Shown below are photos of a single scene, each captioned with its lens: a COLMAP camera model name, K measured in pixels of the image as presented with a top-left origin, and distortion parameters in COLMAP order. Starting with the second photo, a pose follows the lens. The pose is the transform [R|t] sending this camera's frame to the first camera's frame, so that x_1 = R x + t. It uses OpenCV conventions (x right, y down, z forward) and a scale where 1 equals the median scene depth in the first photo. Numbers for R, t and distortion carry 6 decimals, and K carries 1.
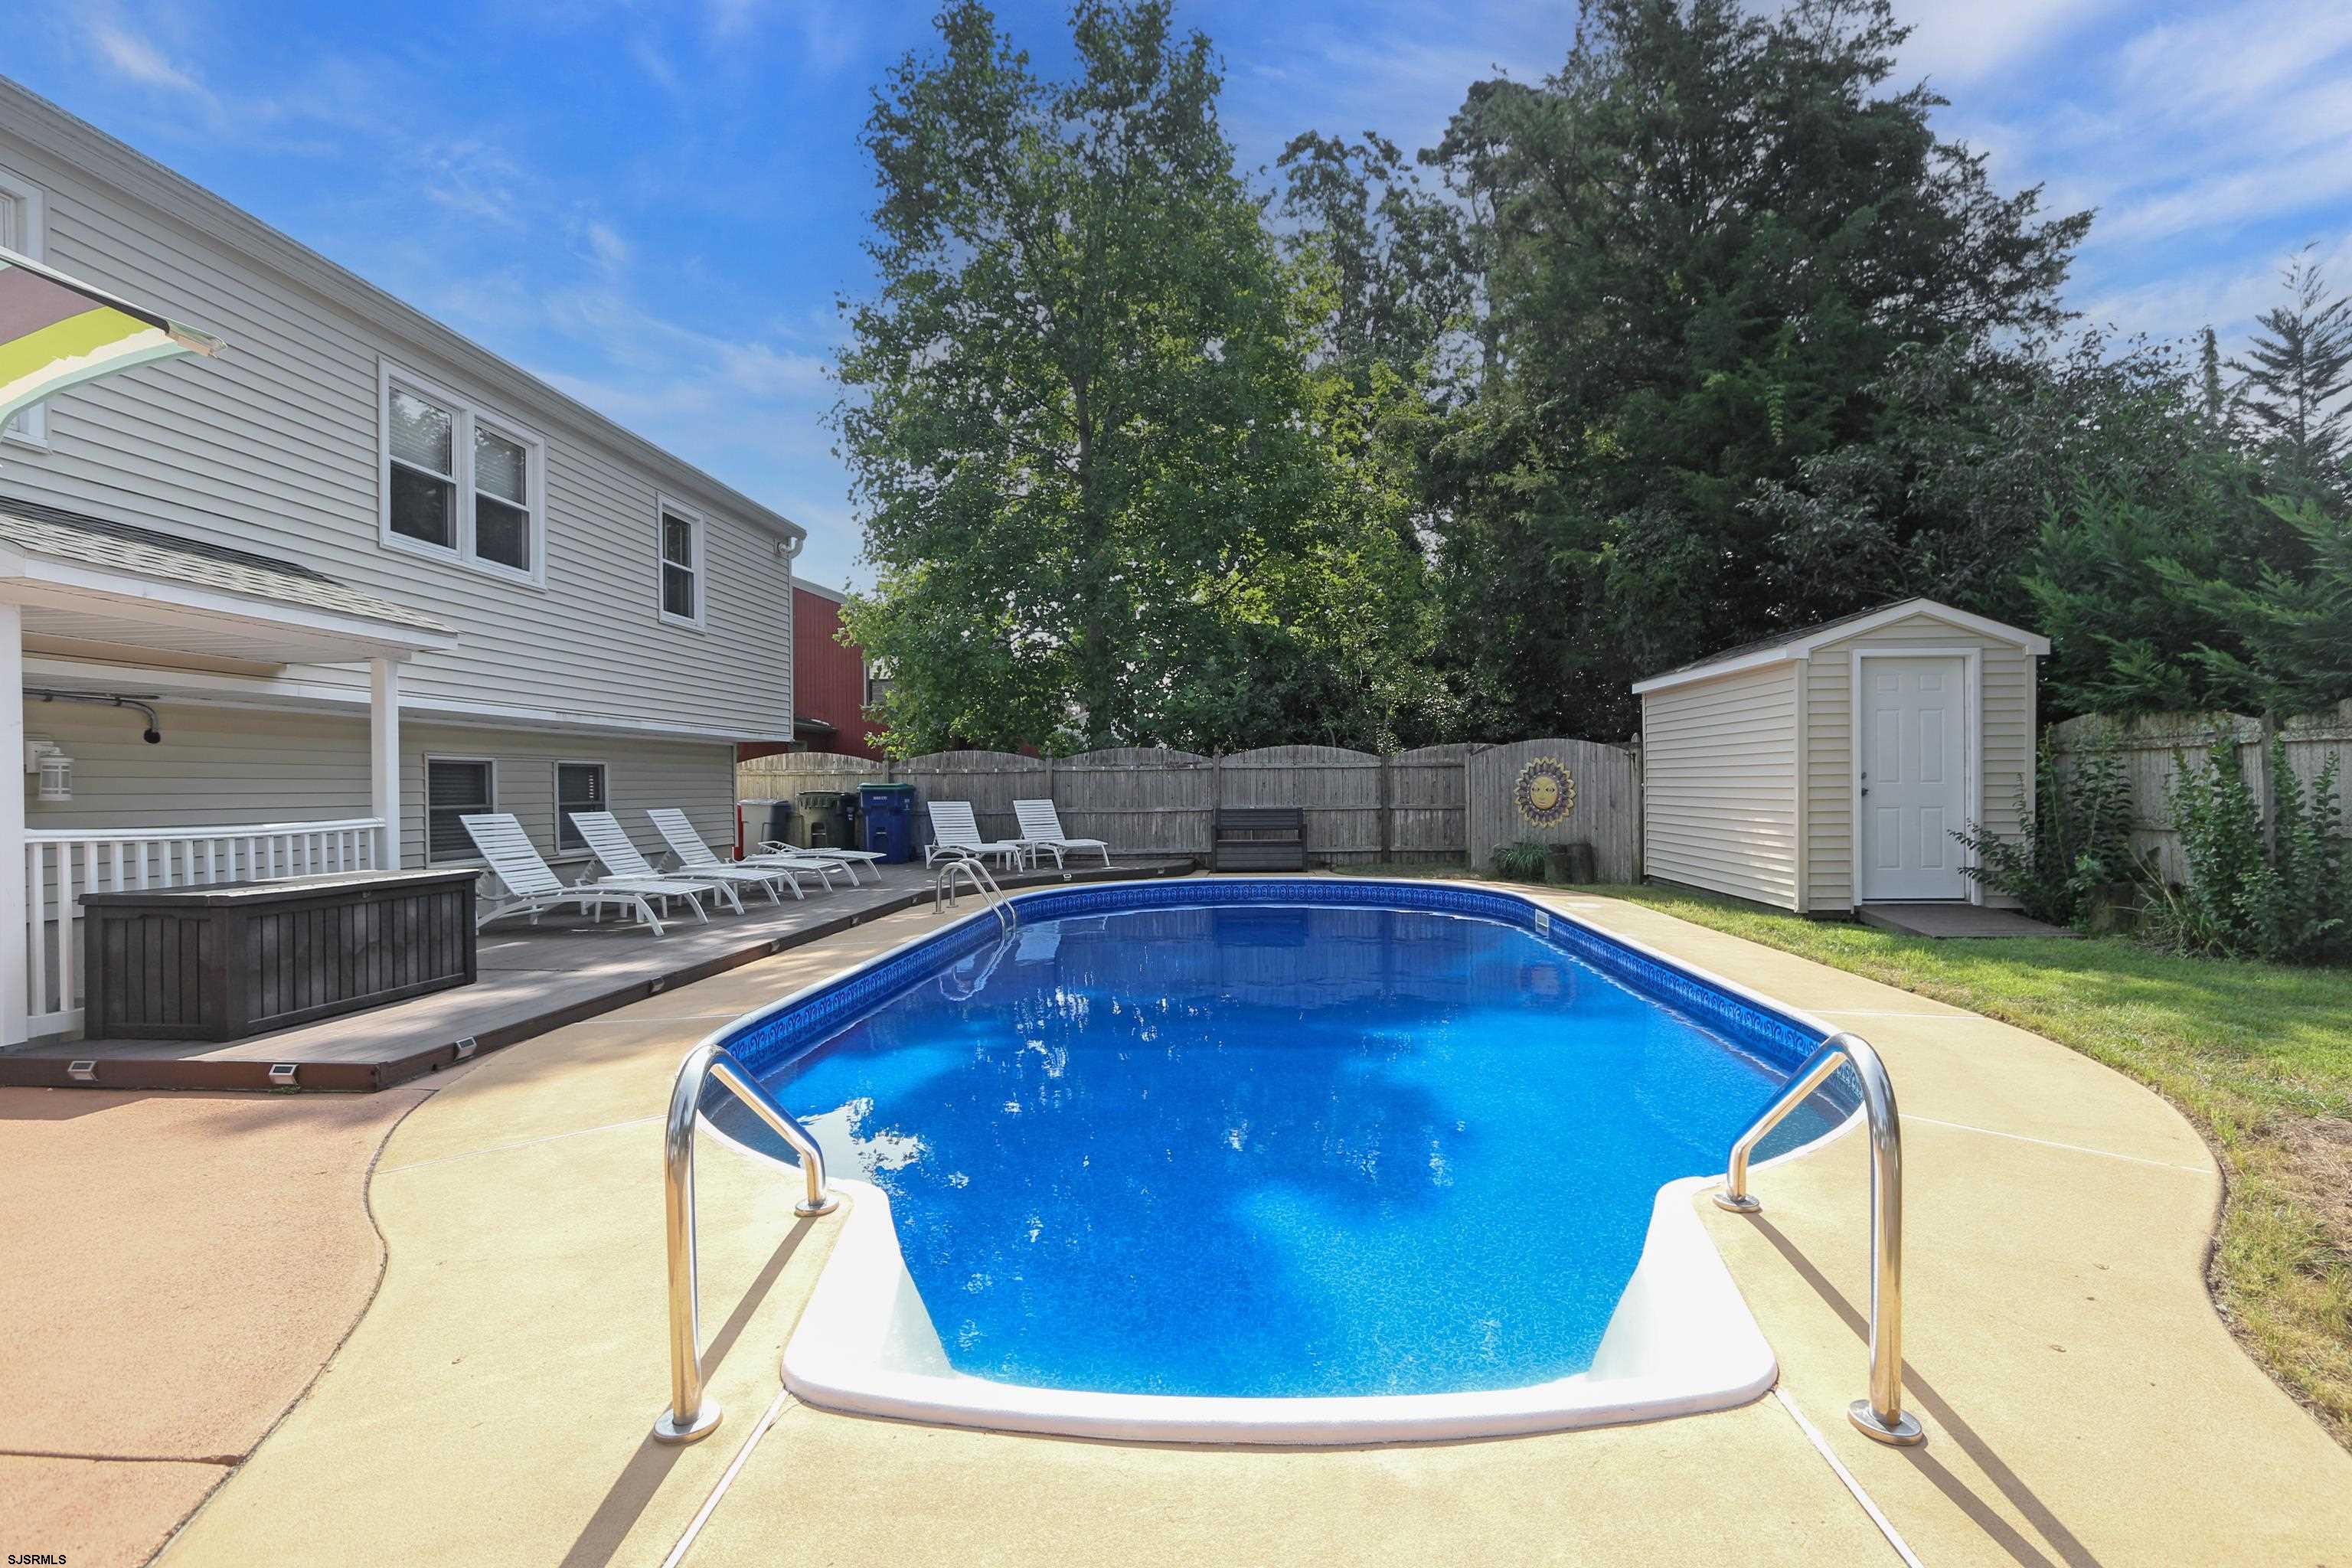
lens RADIAL K [[1122.0, 0, 1179.5], [0, 1122.0, 782.4], [0, 0, 1]] dist [-0.003460, -0.000611]
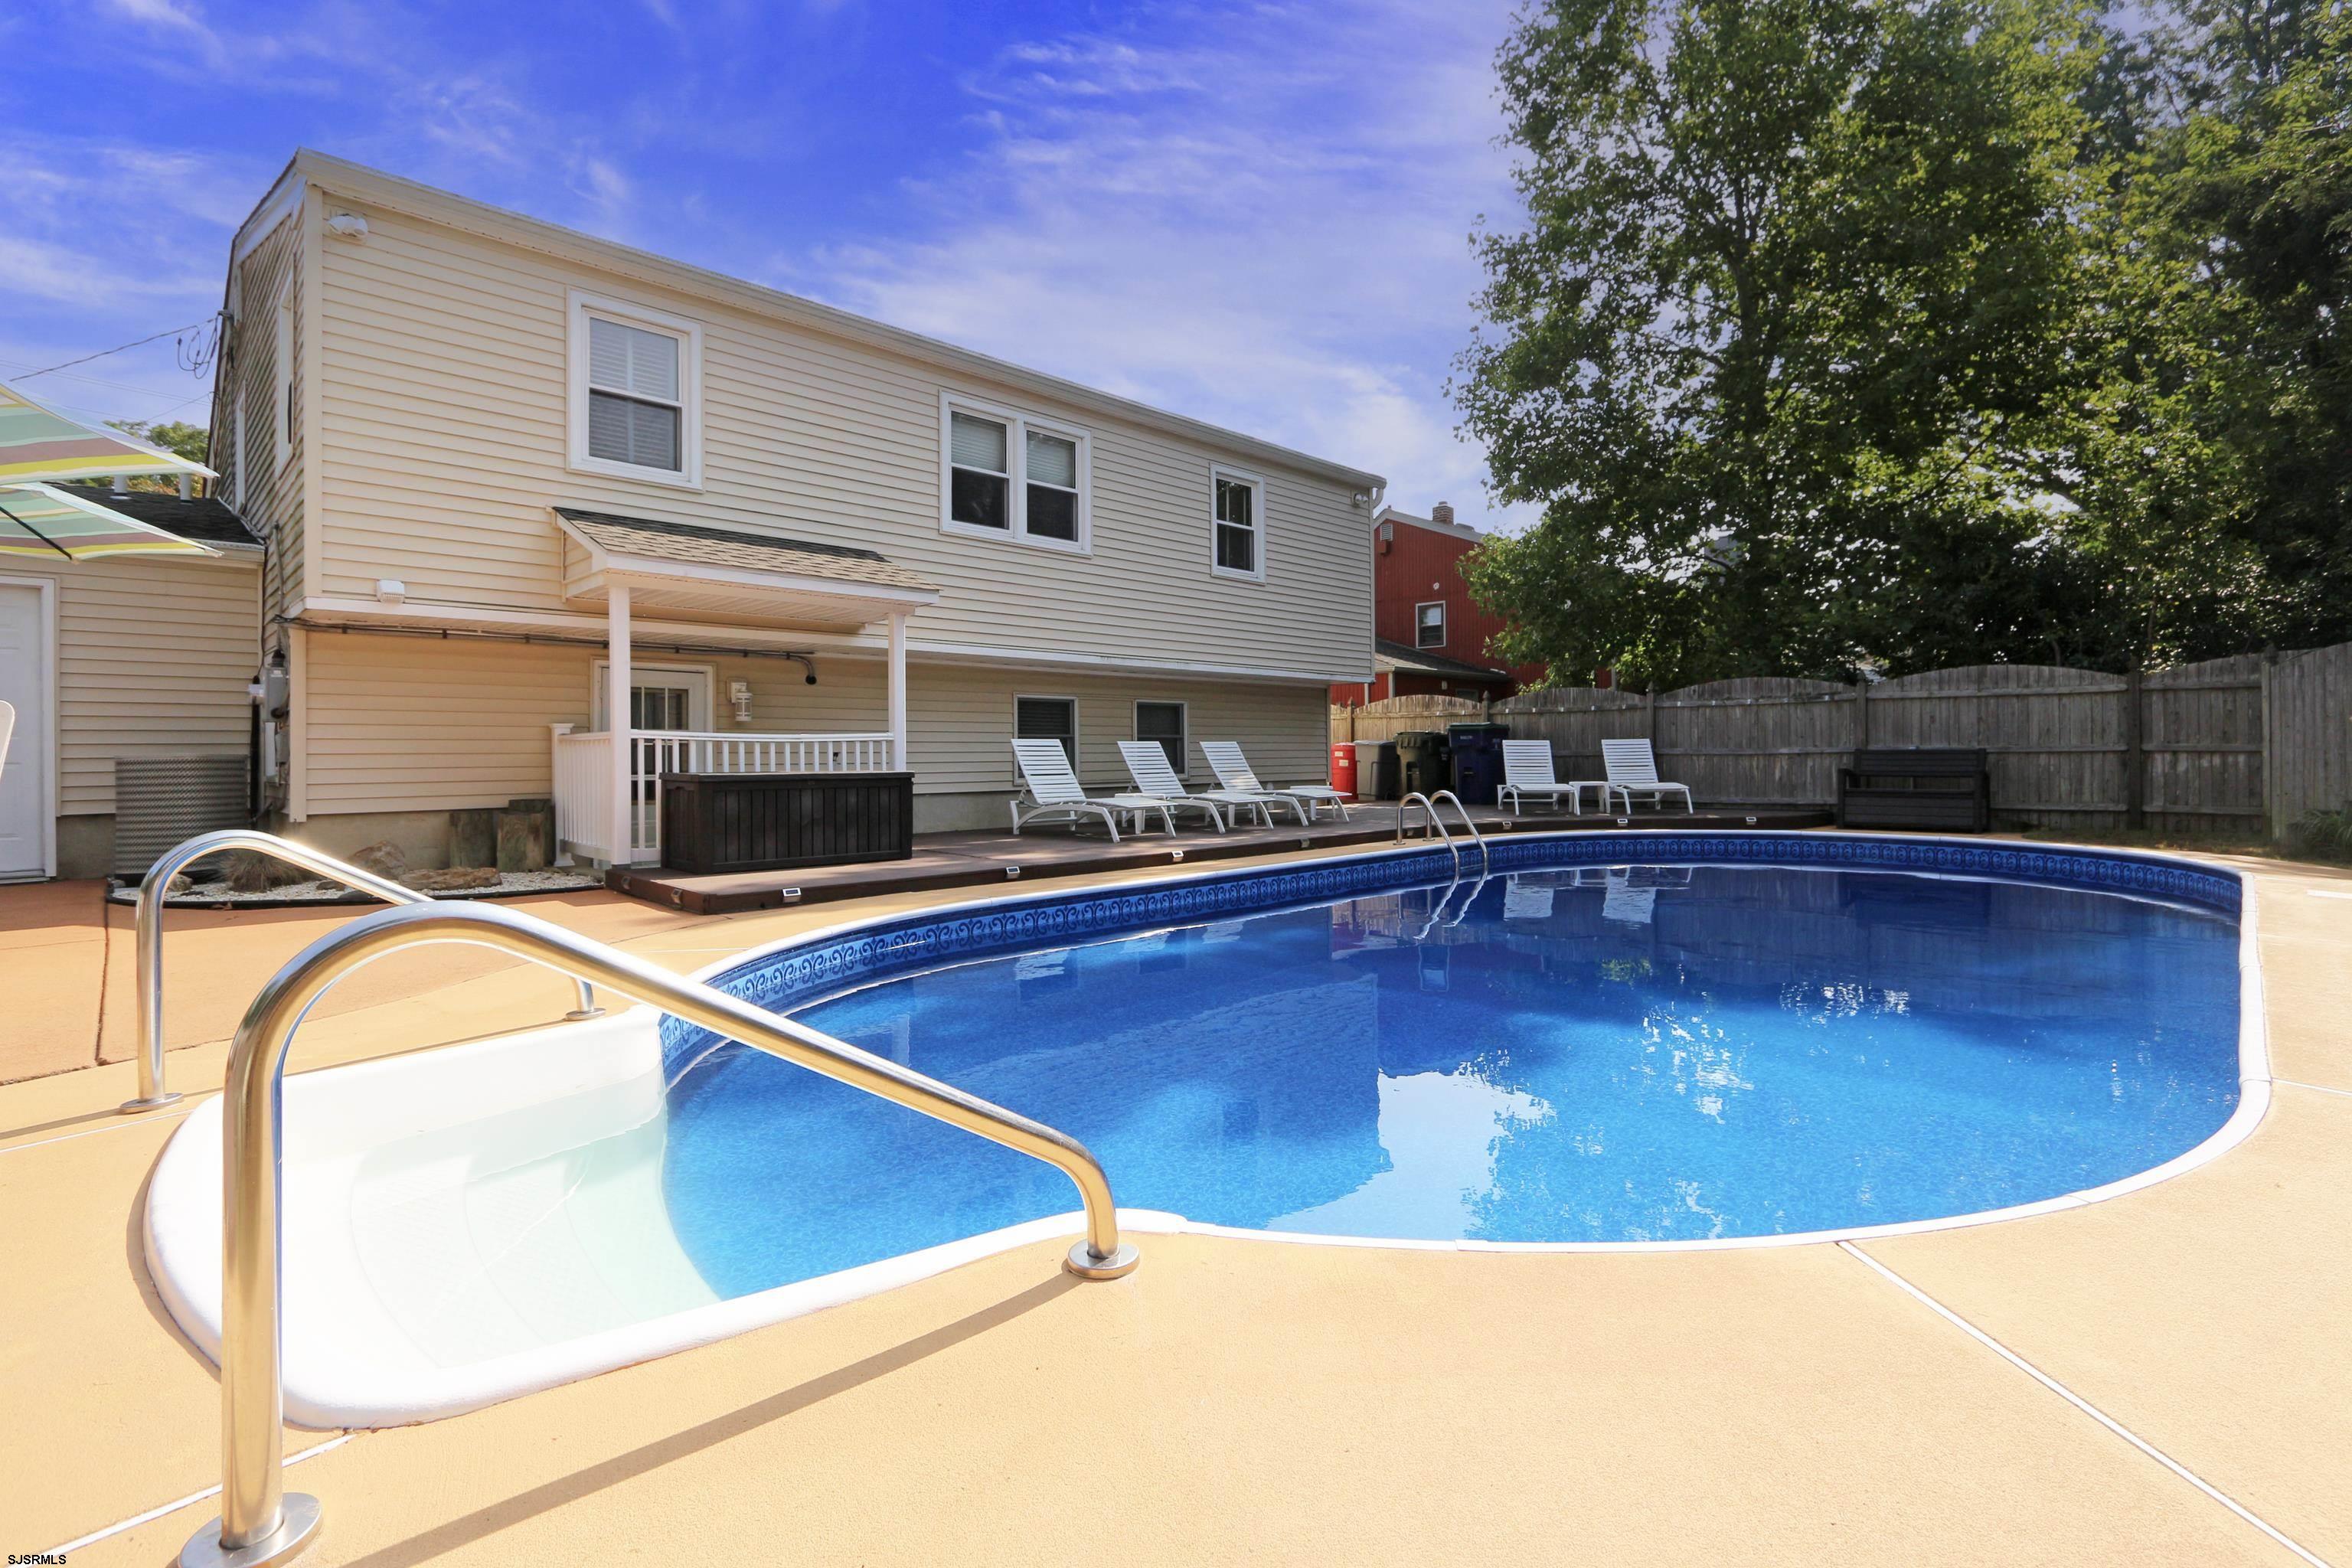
lens RADIAL K [[1093.8, 0, 1198.3], [0, 1093.8, 758.3], [0, 0, 1]] dist [-0.002635, -0.000645]
pose [[0.765437, 0.009052, -0.643447, 0.230524], [0.000160, 0.999898, 0.014257, 0.024338], [0.643511, -0.011016, 0.765358, 0.133649]]
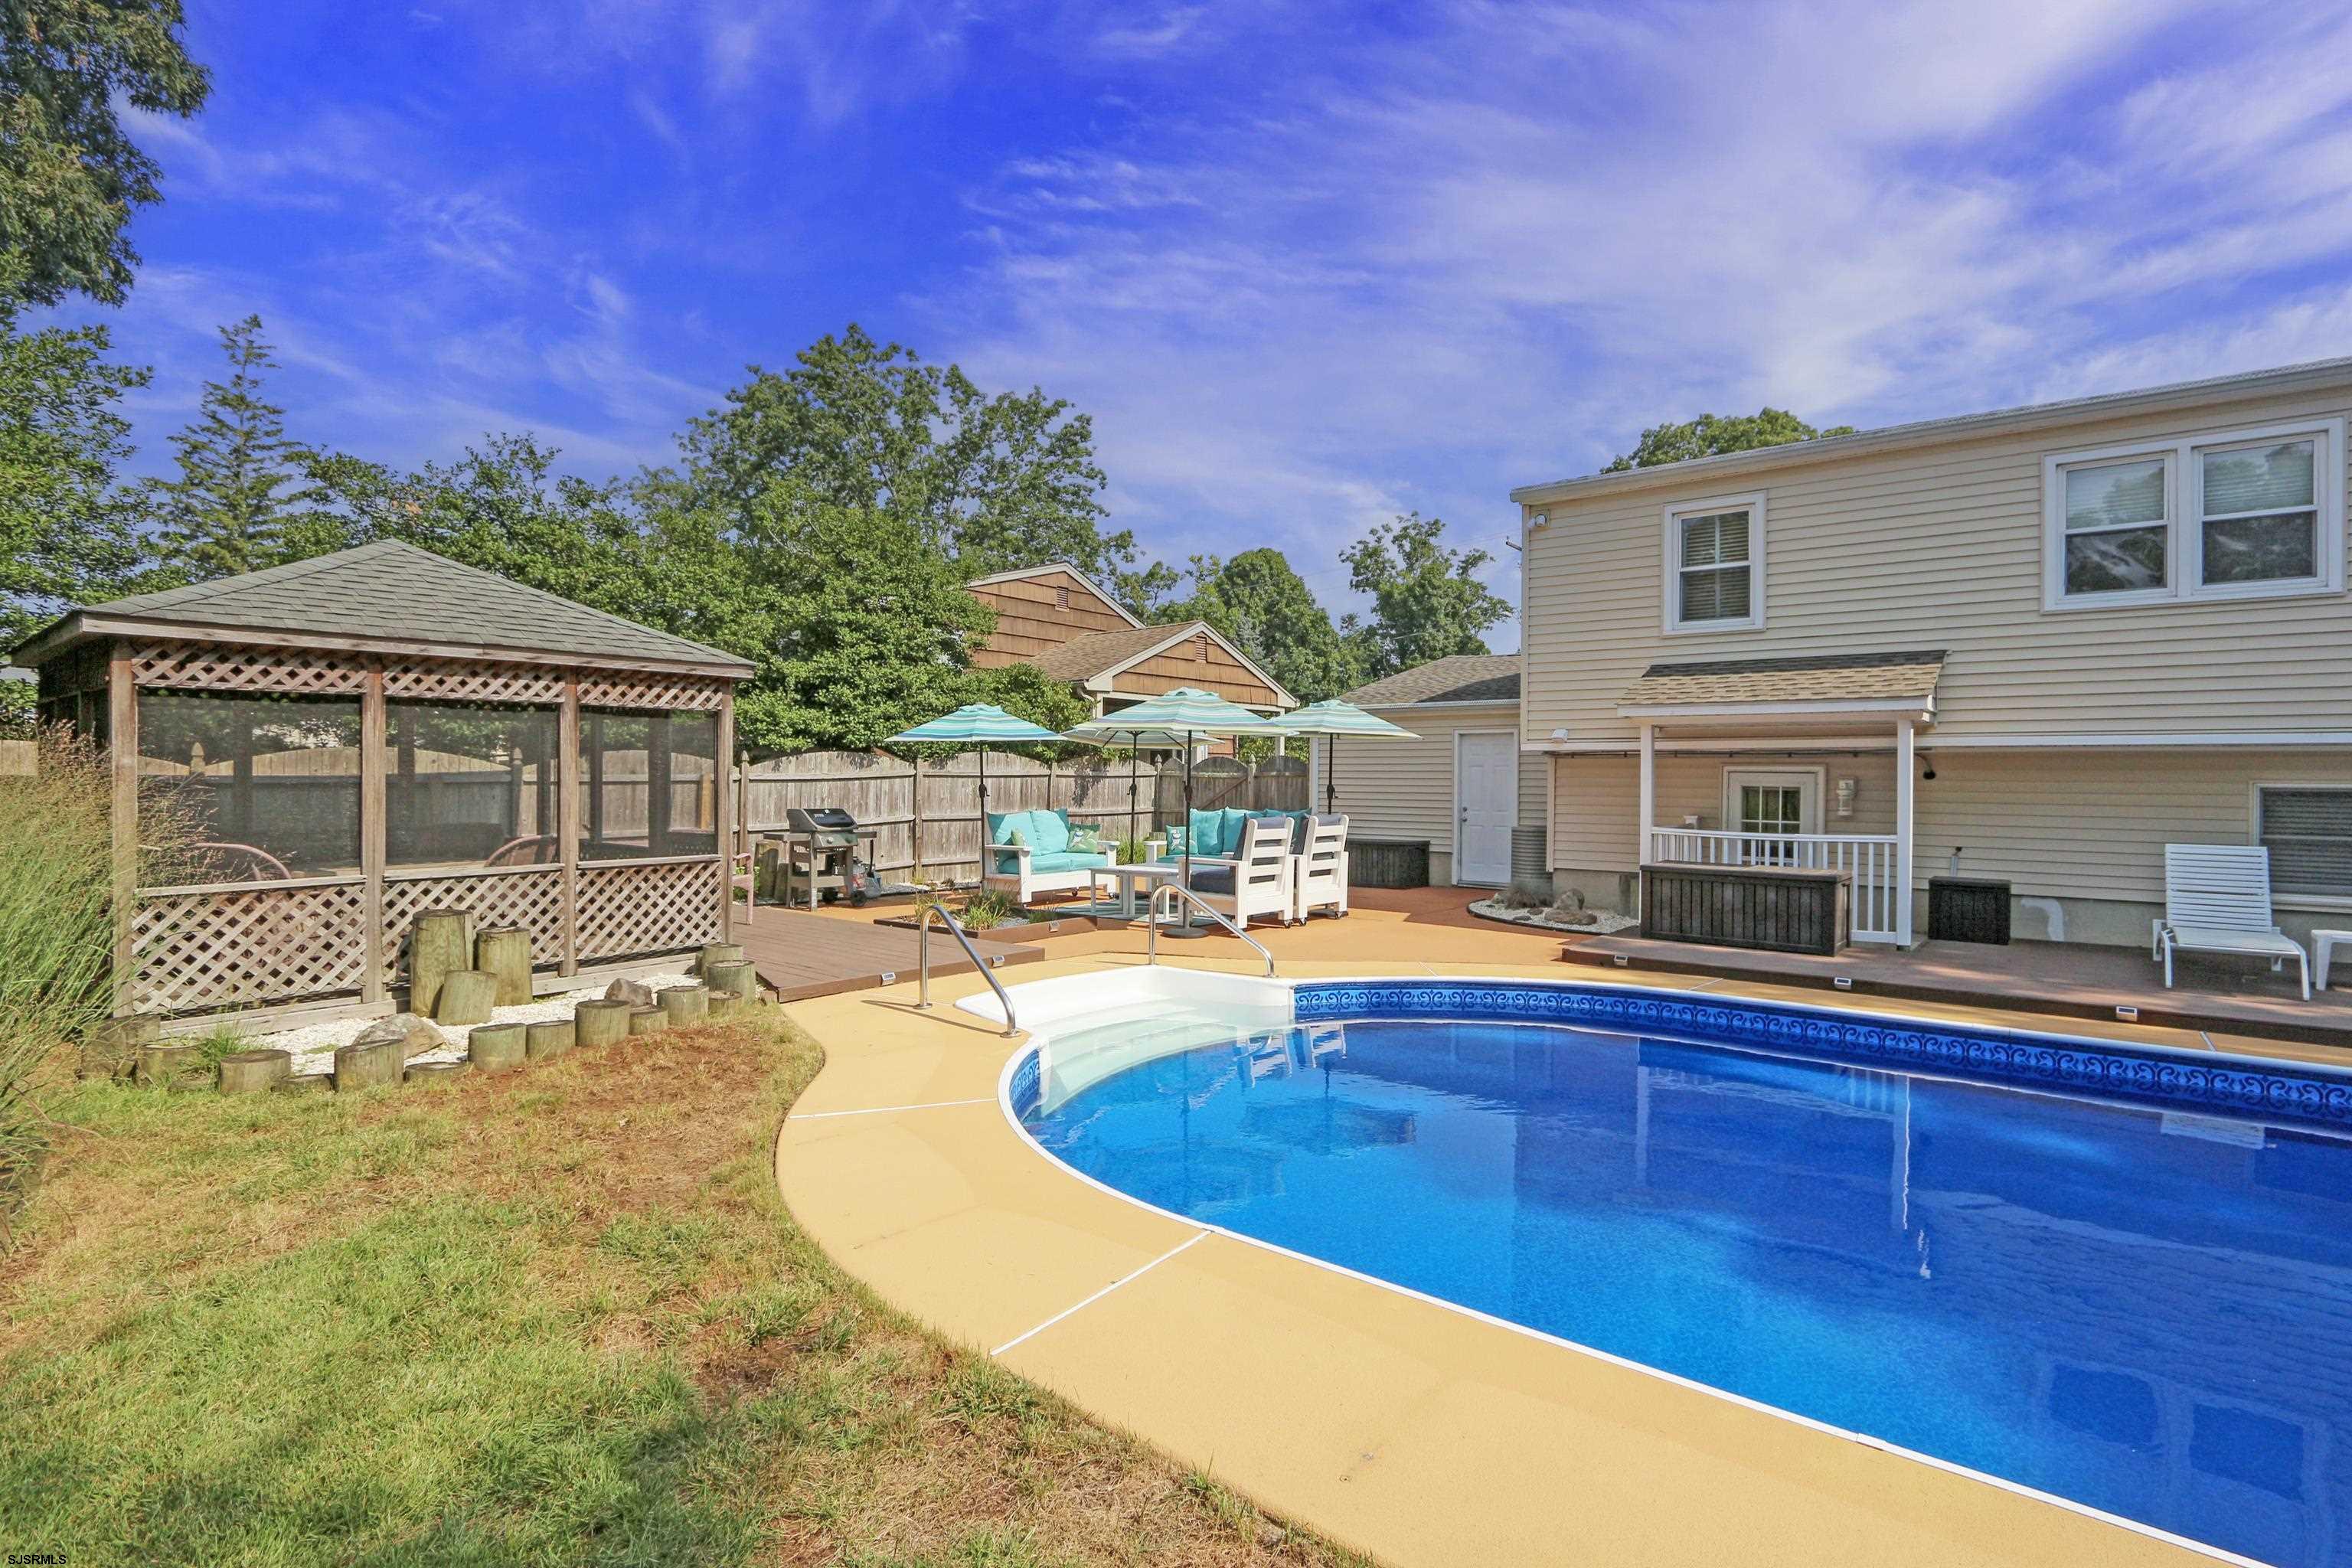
lens RADIAL K [[1103.7, 0, 1221.7], [0, 1103.7, 778.6], [0, 0, 1]] dist [-0.018770, 0.000175]
pose [[-0.544458, 0.007144, -0.838758, 0.492634], [0.001246, 0.999970, 0.007708, -0.028578], [0.838787, 0.003151, -0.544450, 0.587508]]
